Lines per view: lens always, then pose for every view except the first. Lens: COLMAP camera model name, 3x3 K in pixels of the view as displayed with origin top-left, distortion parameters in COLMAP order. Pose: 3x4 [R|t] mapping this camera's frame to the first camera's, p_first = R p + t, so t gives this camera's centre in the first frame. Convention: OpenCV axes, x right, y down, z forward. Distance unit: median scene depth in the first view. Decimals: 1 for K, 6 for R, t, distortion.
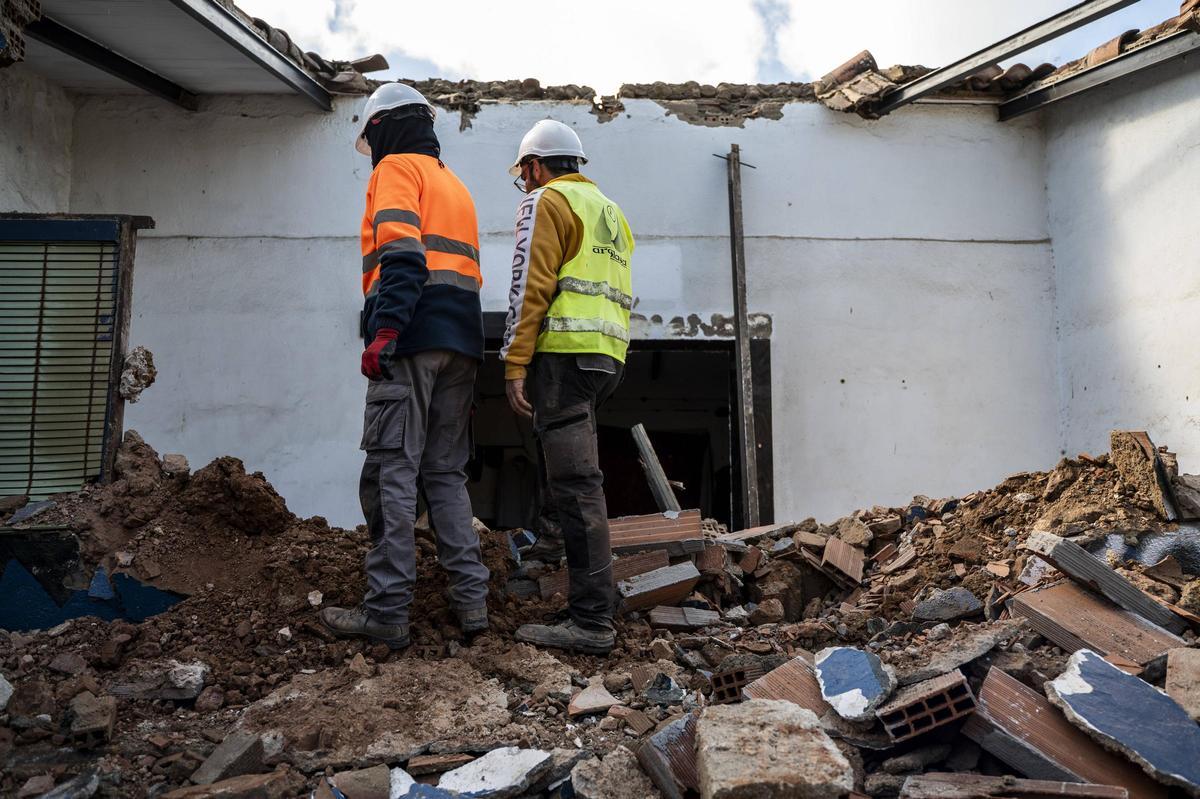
lens RADIAL K [[1006.6, 0, 590.8], [0, 1006.6, 400.0], [0, 0, 1]] dist [0.006049, -0.012464]
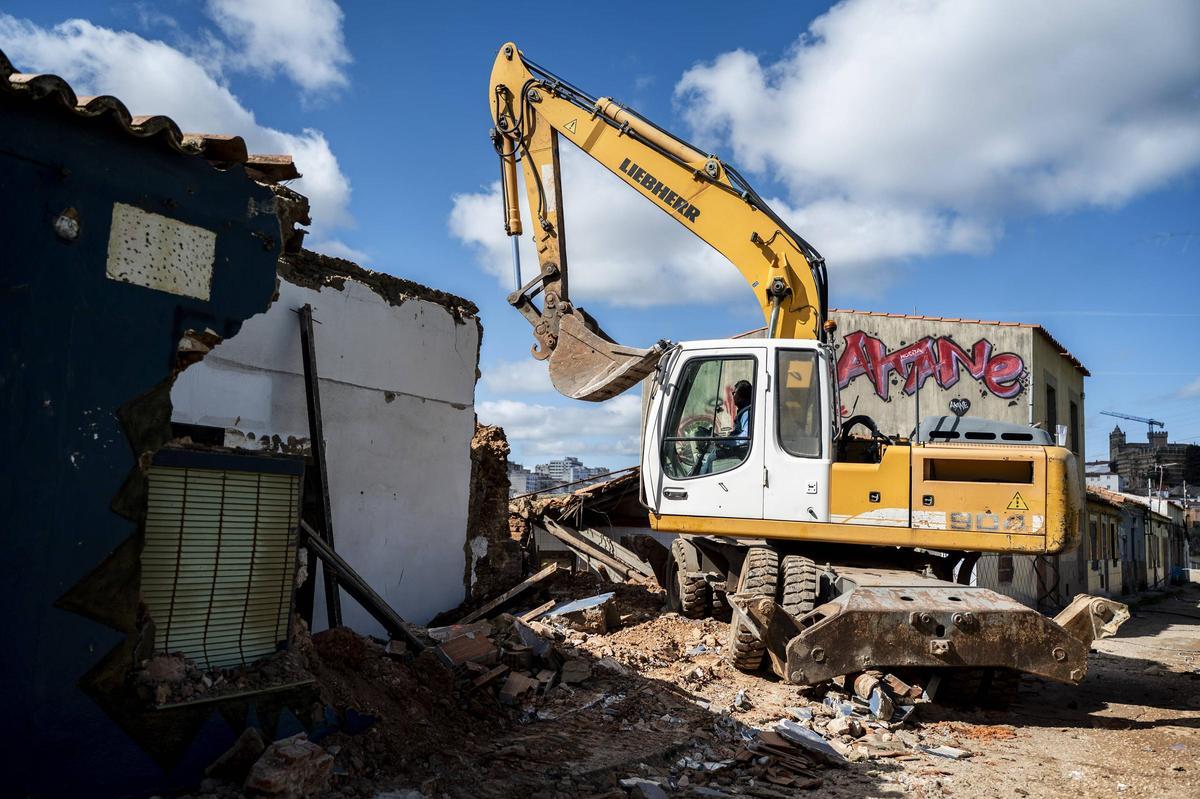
lens RADIAL K [[1006.6, 0, 608.5], [0, 1006.6, 391.6], [0, 0, 1]] dist [0.006049, -0.012464]
pose [[0.607012, 0.126131, 0.784619, -0.651494], [-0.131011, 0.989698, -0.057743, -0.120866], [-0.783819, -0.067743, 0.617284, -0.113991]]
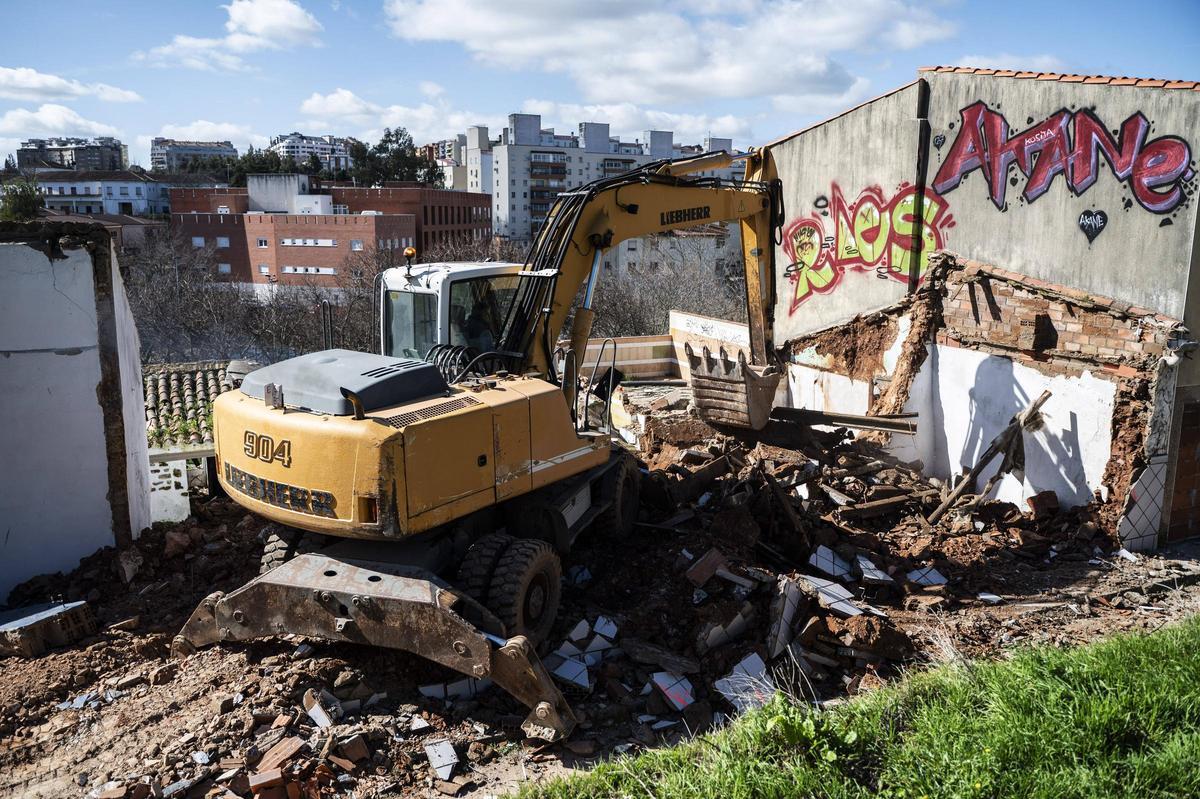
lens RADIAL K [[1006.6, 0, 592.4], [0, 1006.6, 395.4], [0, 0, 1]] dist [0.006049, -0.012464]
pose [[0.928042, -0.064723, 0.366809, 0.588909], [-0.048398, 0.955485, 0.291043, -0.544598], [-0.369318, -0.287853, 0.883598, -0.499204]]
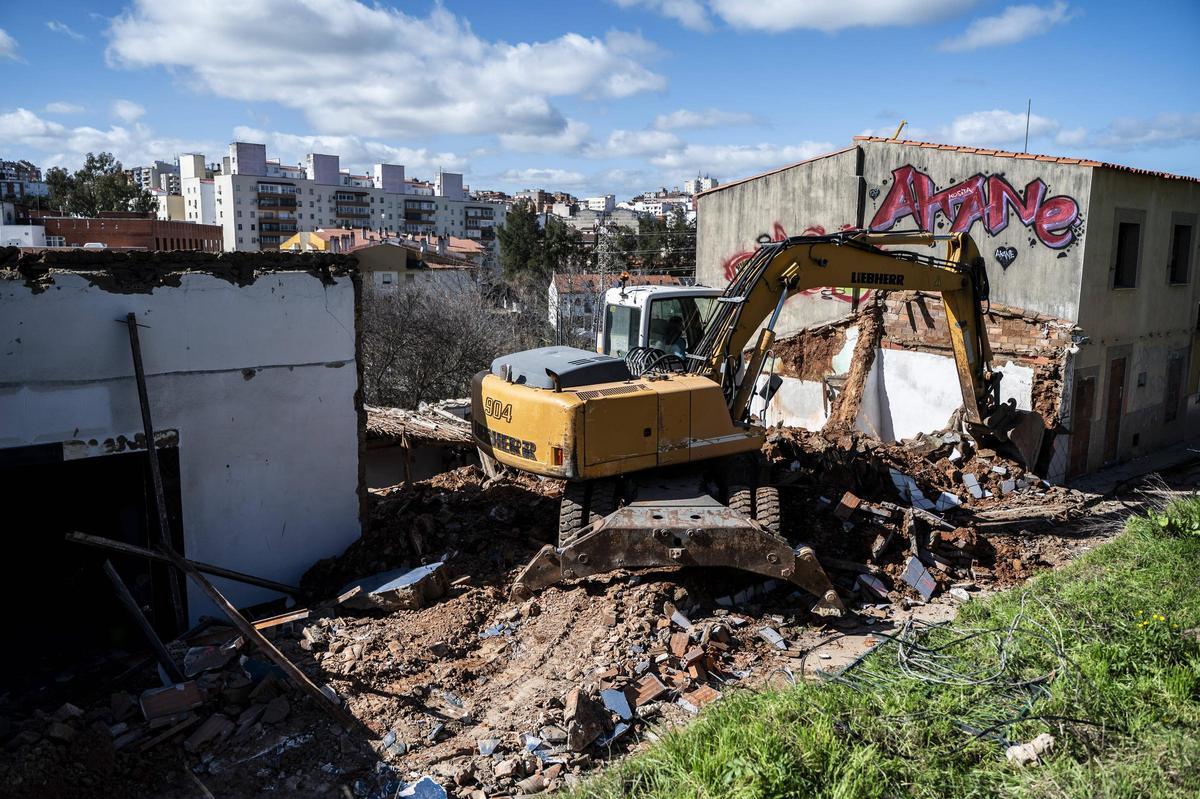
lens RADIAL K [[1006.6, 0, 615.0], [0, 1006.6, 401.4], [0, 0, 1]] dist [0.006049, -0.012464]
pose [[0.769347, -0.091662, 0.632221, -0.254958], [-0.085883, 0.965828, 0.244541, -0.538243], [-0.633032, -0.242434, 0.735185, -0.469231]]
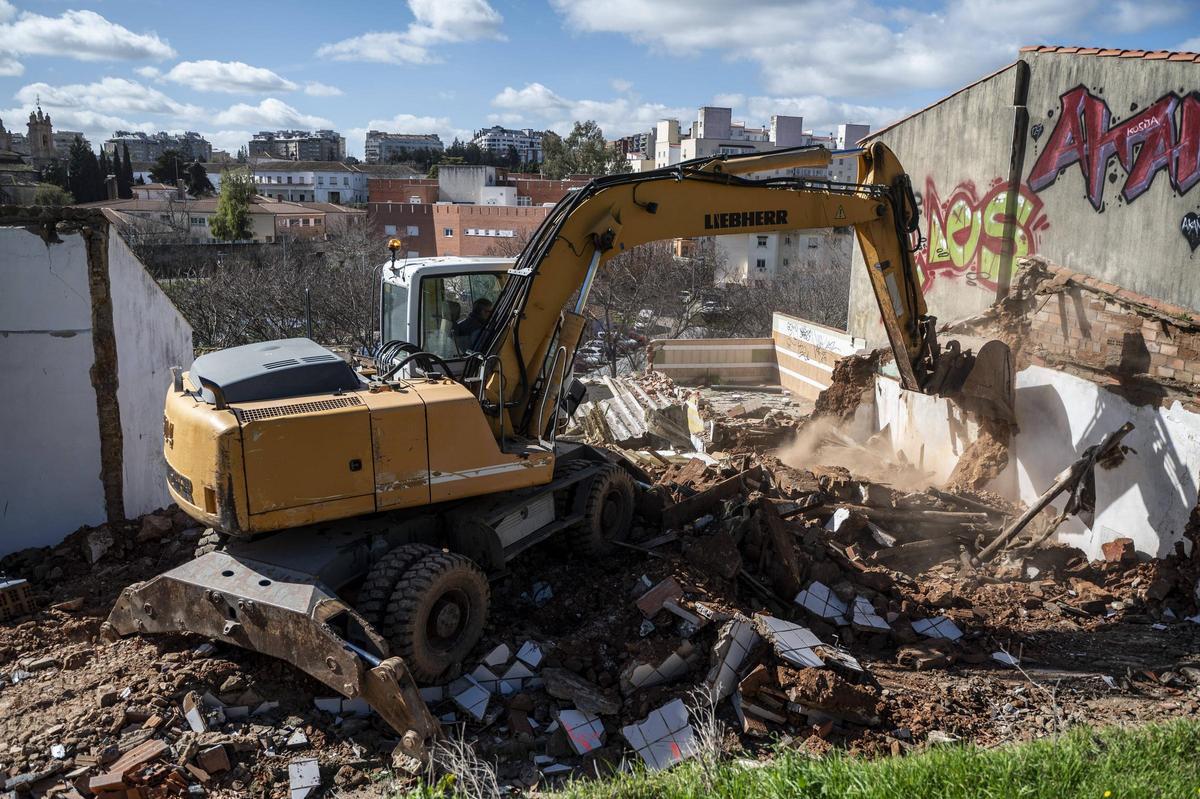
lens RADIAL K [[1006.6, 0, 594.2], [0, 1006.6, 402.6], [0, 0, 1]] dist [0.006049, -0.012464]
pose [[0.981928, -0.019910, 0.188204, 0.903091], [-0.040402, 0.949474, 0.311236, -0.544562], [-0.184891, -0.313215, 0.931510, -0.486385]]
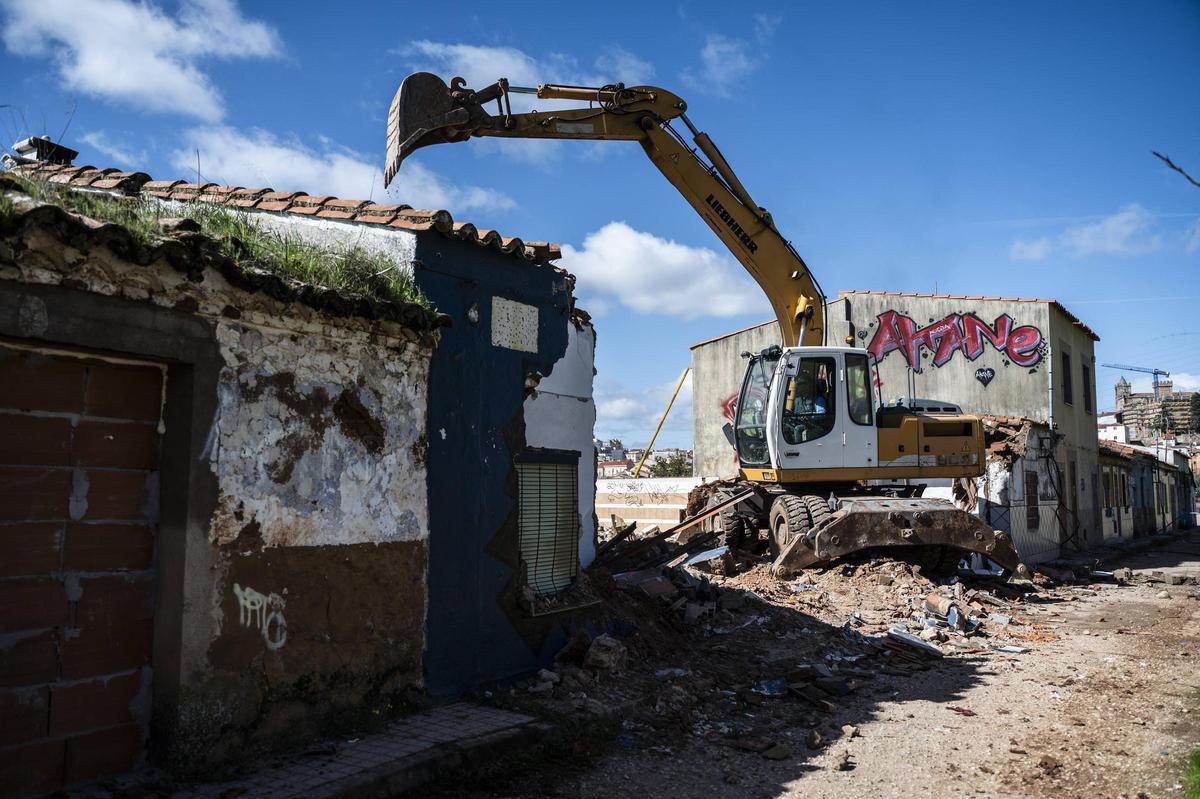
lens RADIAL K [[1006.6, 0, 610.2], [0, 1006.6, 394.5], [0, 0, 1]] dist [0.006049, -0.012464]
pose [[0.612905, 0.076534, 0.786441, -1.015700], [-0.090148, 0.995572, -0.026630, -0.122165], [-0.784997, -0.054574, 0.617091, -0.172121]]
